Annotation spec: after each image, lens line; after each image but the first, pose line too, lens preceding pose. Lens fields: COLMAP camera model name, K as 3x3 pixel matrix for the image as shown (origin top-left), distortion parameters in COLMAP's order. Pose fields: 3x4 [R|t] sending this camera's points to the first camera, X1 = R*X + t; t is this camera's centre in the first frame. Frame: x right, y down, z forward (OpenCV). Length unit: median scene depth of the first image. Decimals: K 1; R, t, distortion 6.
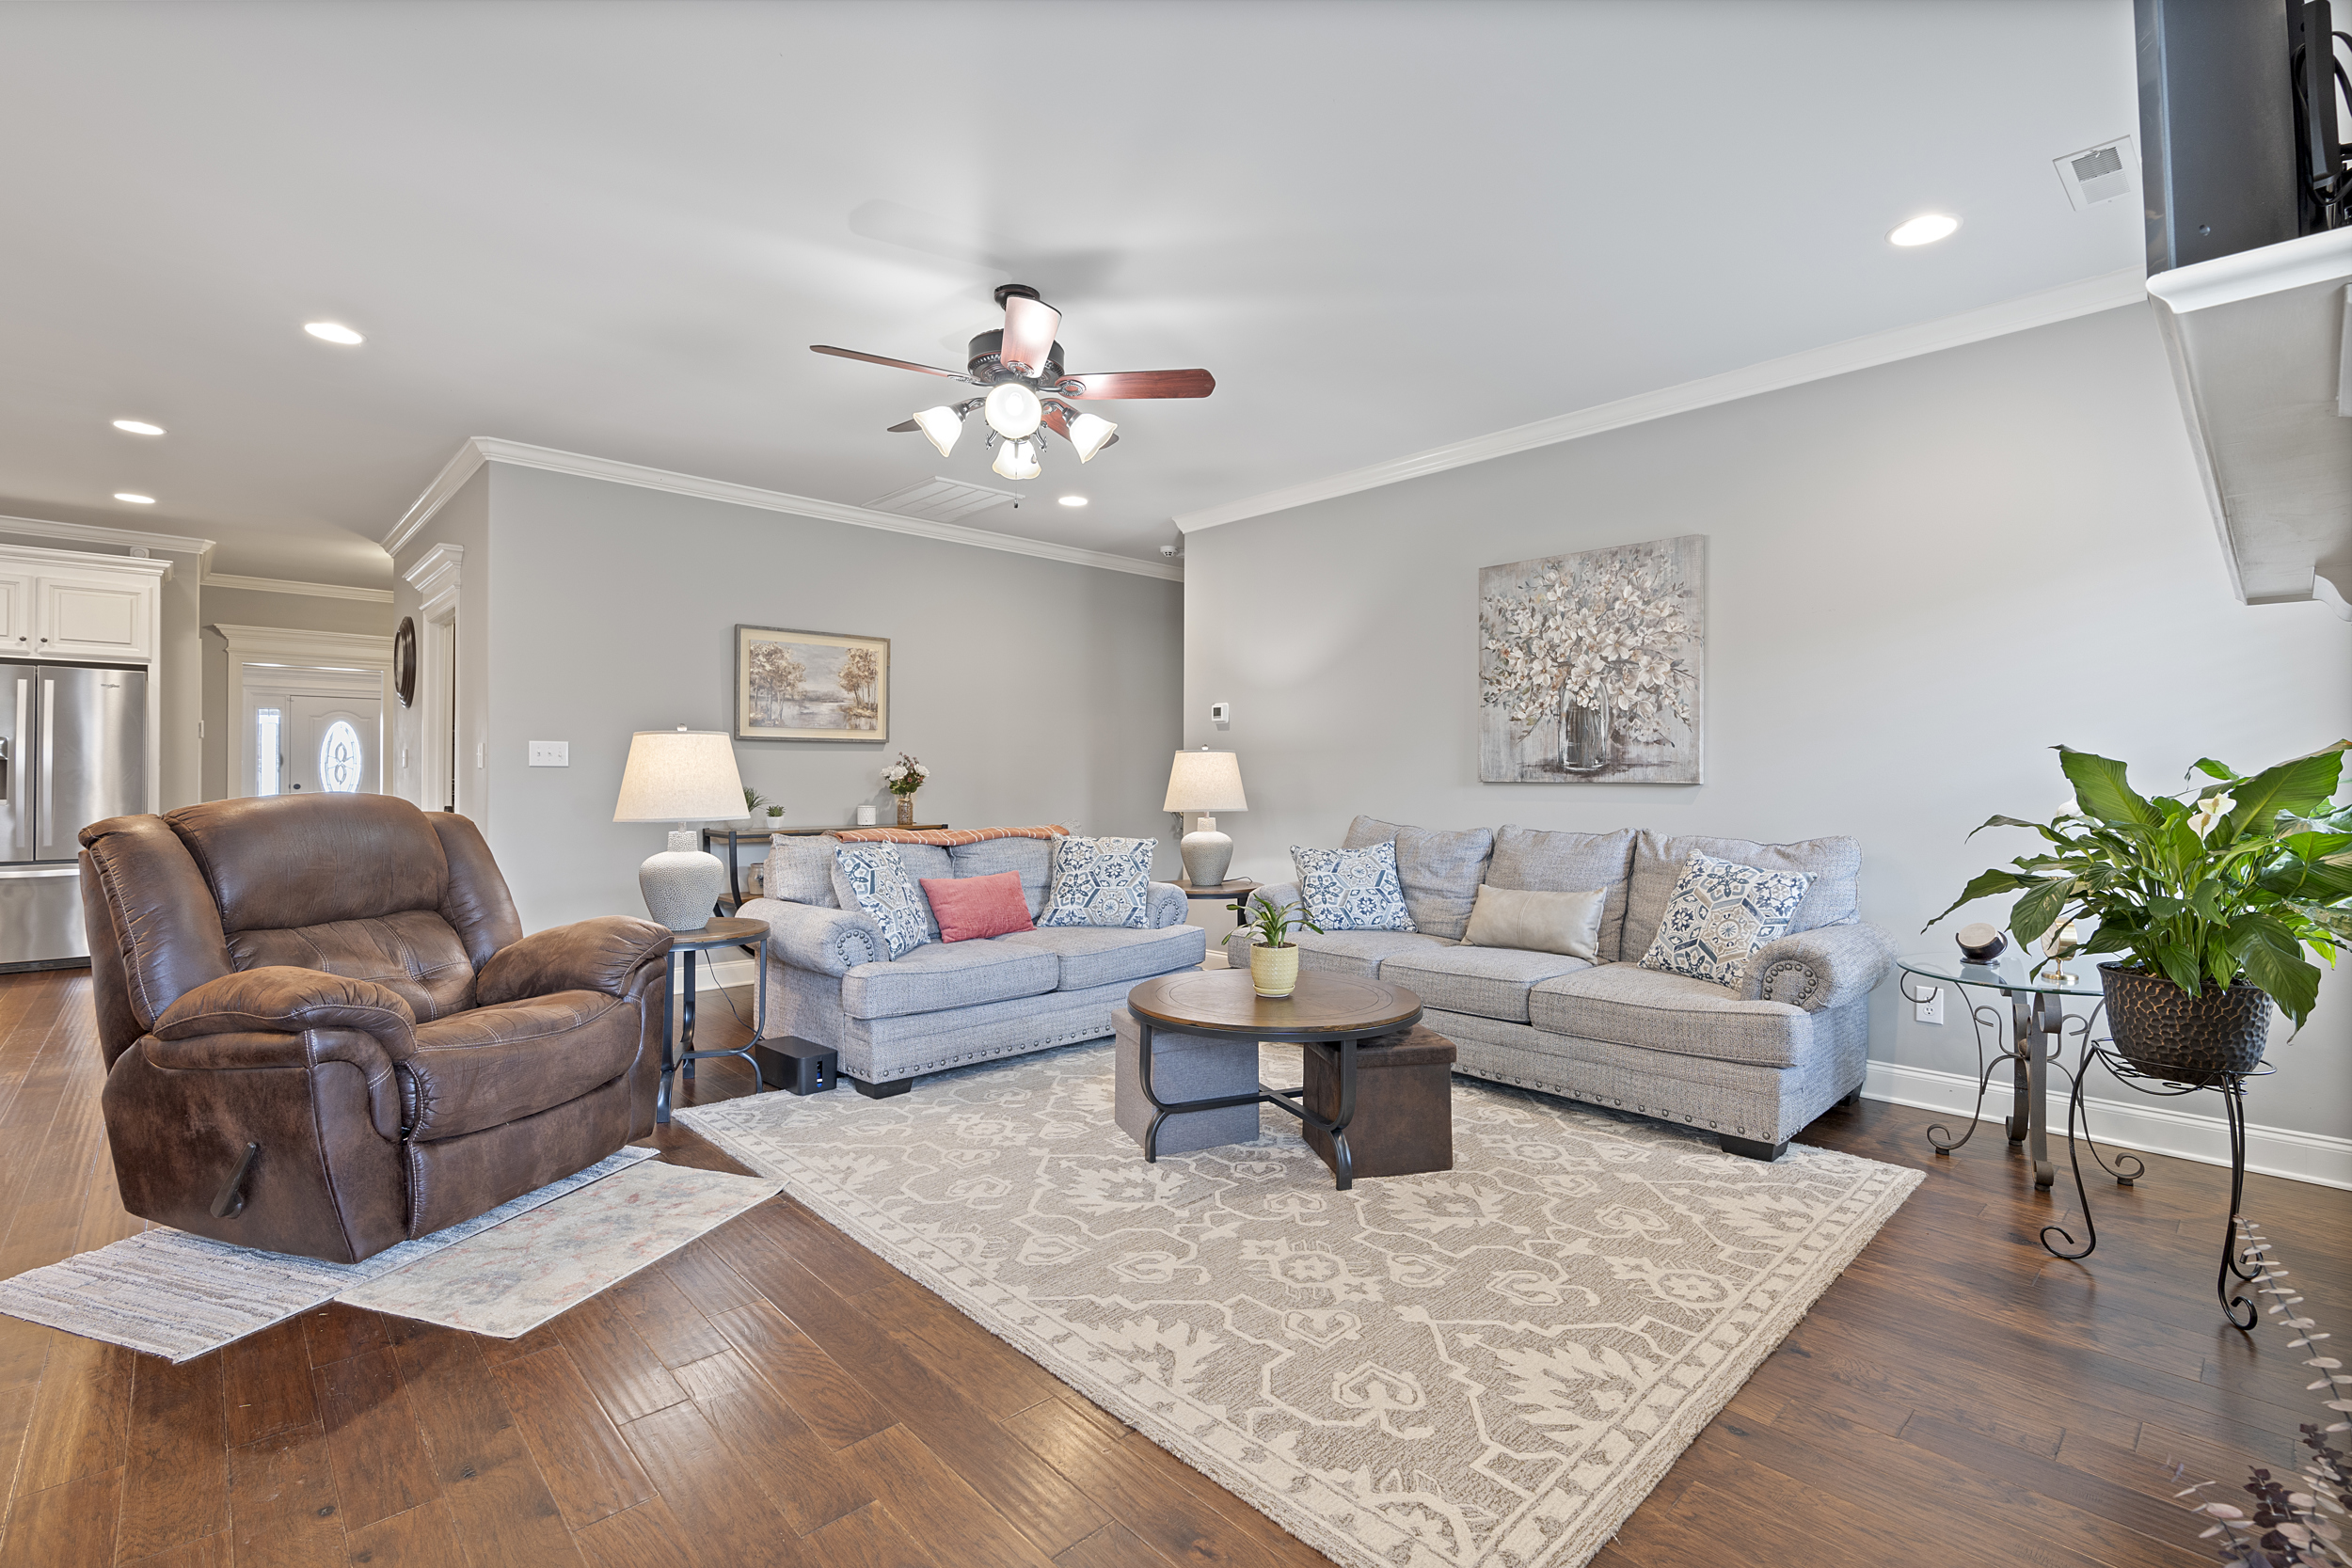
lens RADIAL K [[1058.6, 0, 1185.4], [0, 1058.6, 786.5], [0, 0, 1]] dist [-0.006430, 0.002009]
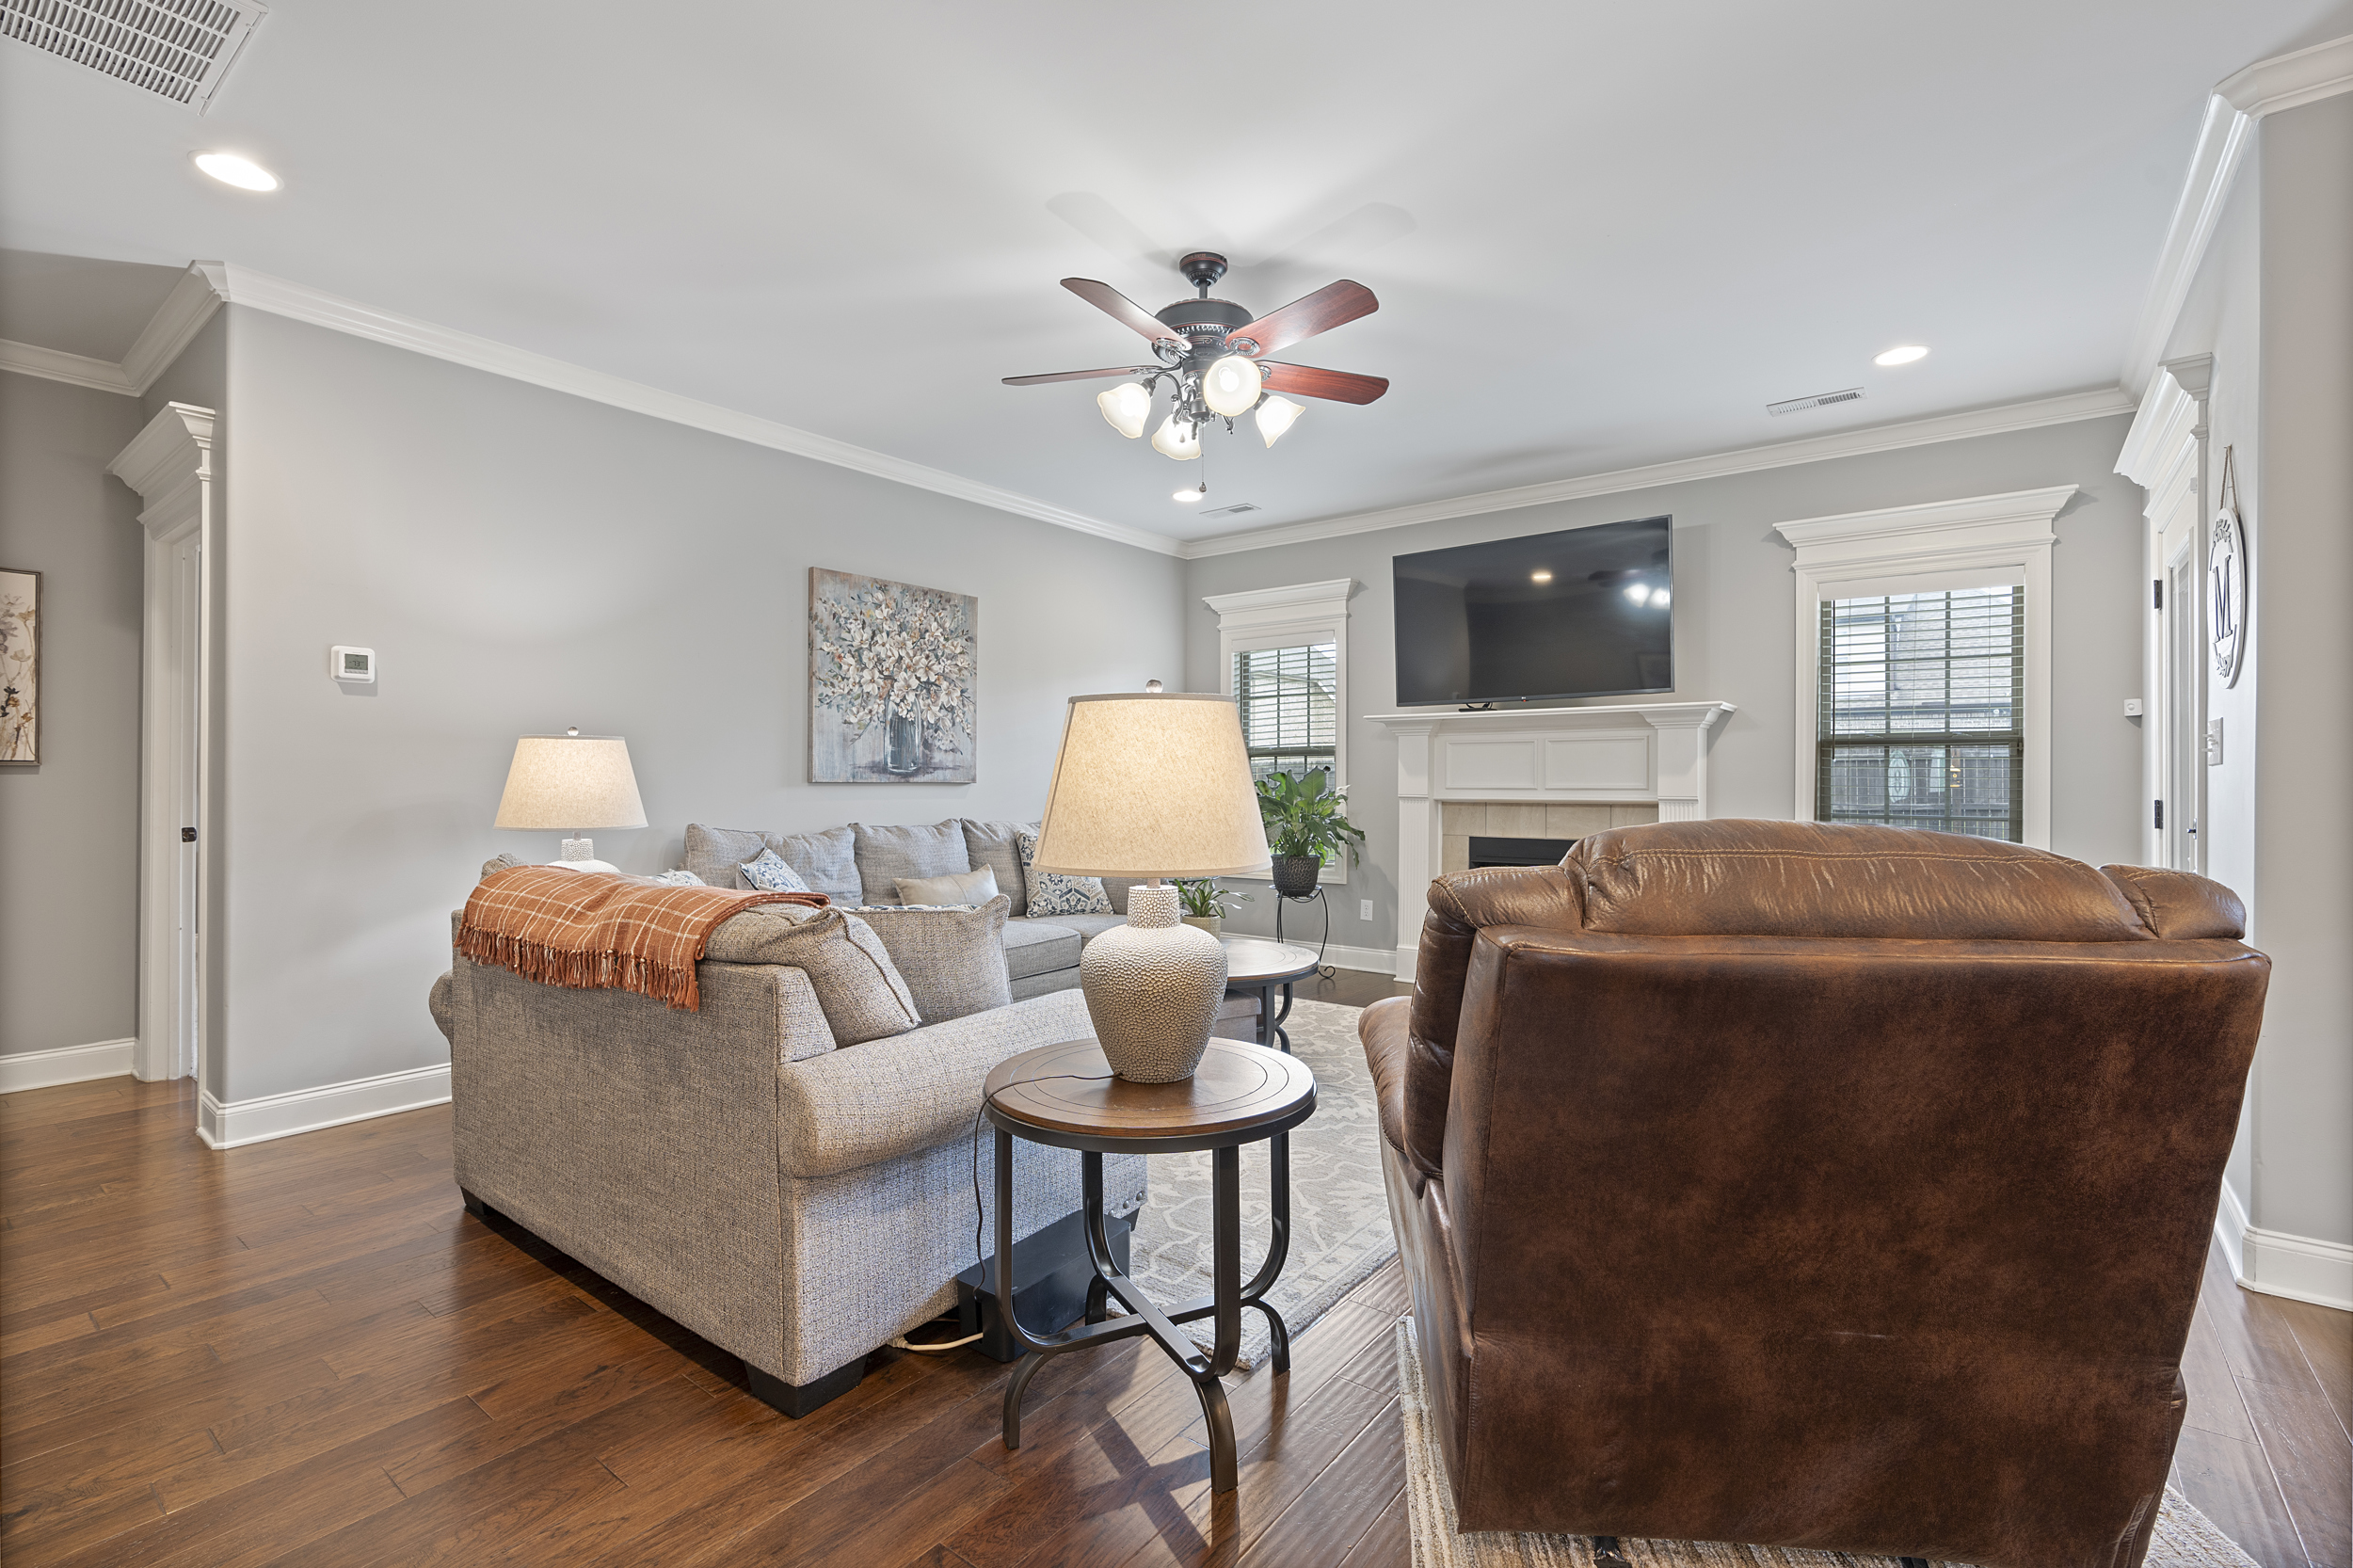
lens RADIAL K [[1060.4, 0, 1176.5], [0, 1060.4, 784.0], [0, 0, 1]] dist [-0.009265, 0.000276]
pose [[-0.149208, -0.006710, 0.988783, -0.846520], [0.005440, 0.999956, 0.007606, -0.009573], [-0.988791, 0.006514, -0.149165, 0.909464]]
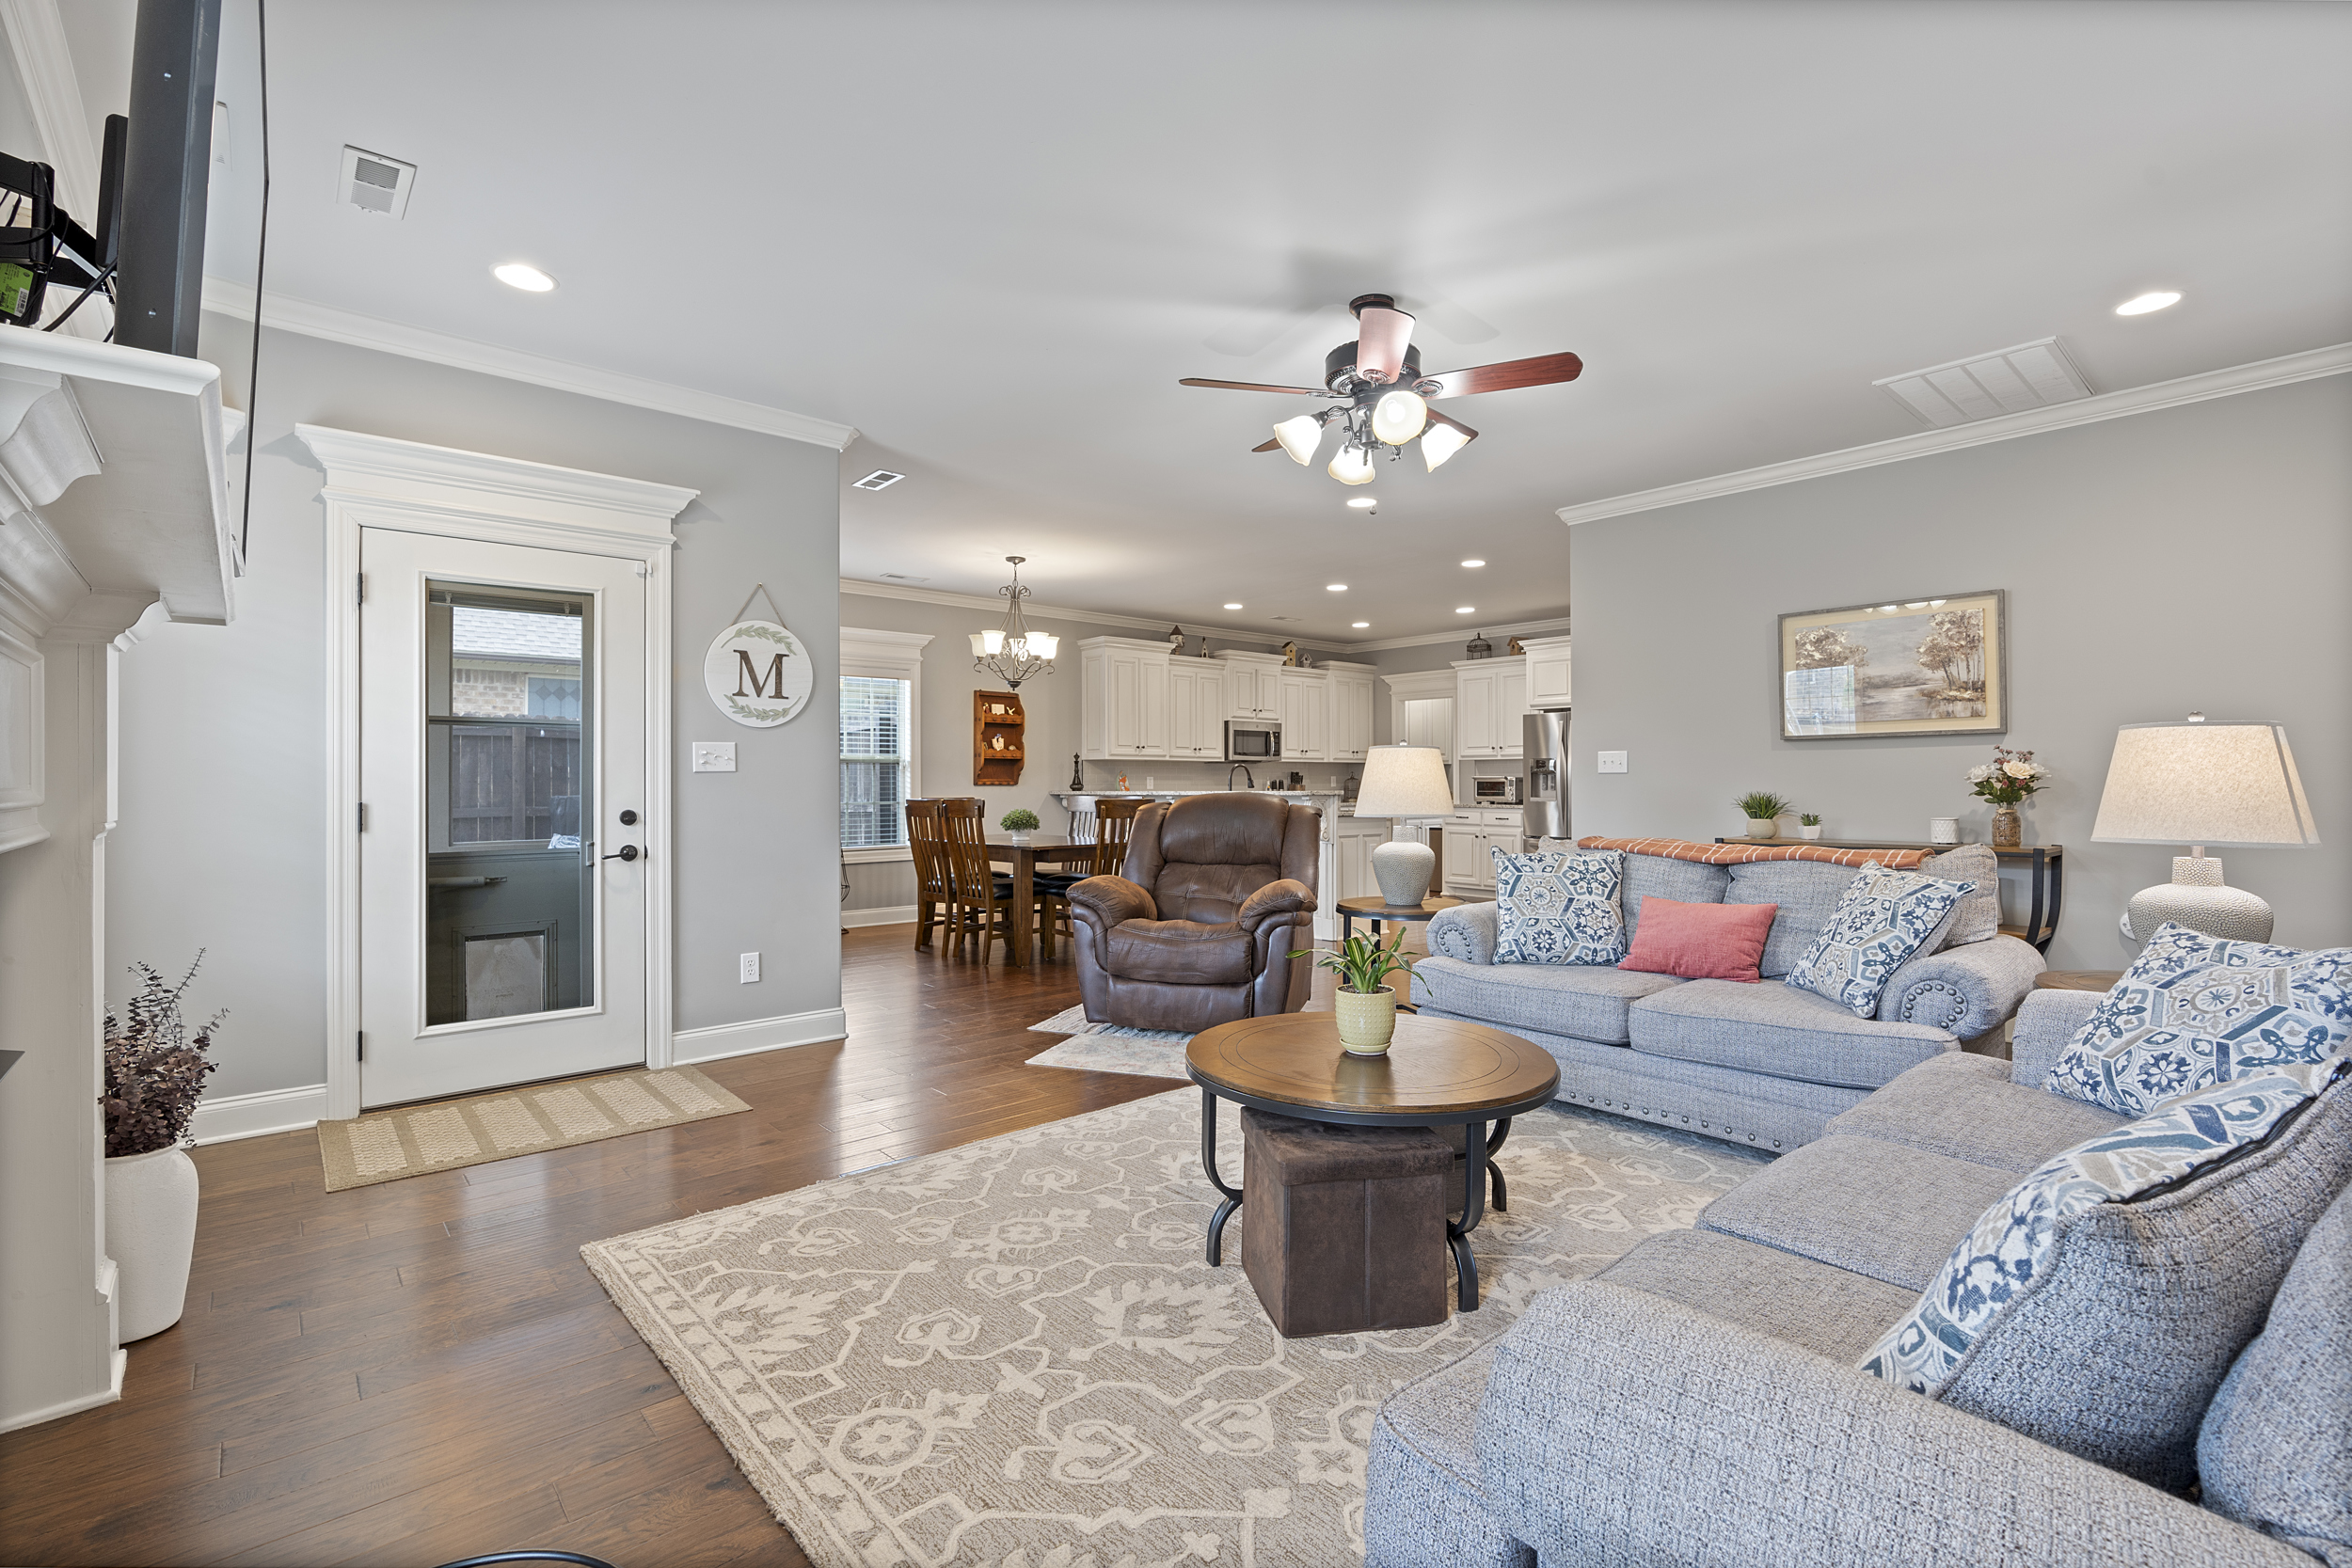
lens RADIAL K [[1059.8, 0, 1176.0], [0, 1059.8, 784.0], [0, 0, 1]] dist [-0.009265, 0.000276]
pose [[-0.040873, -0.002904, -0.999160, 0.667236], [-0.005576, 0.999981, -0.002678, -0.001550], [0.999149, 0.005462, -0.040888, 0.667114]]
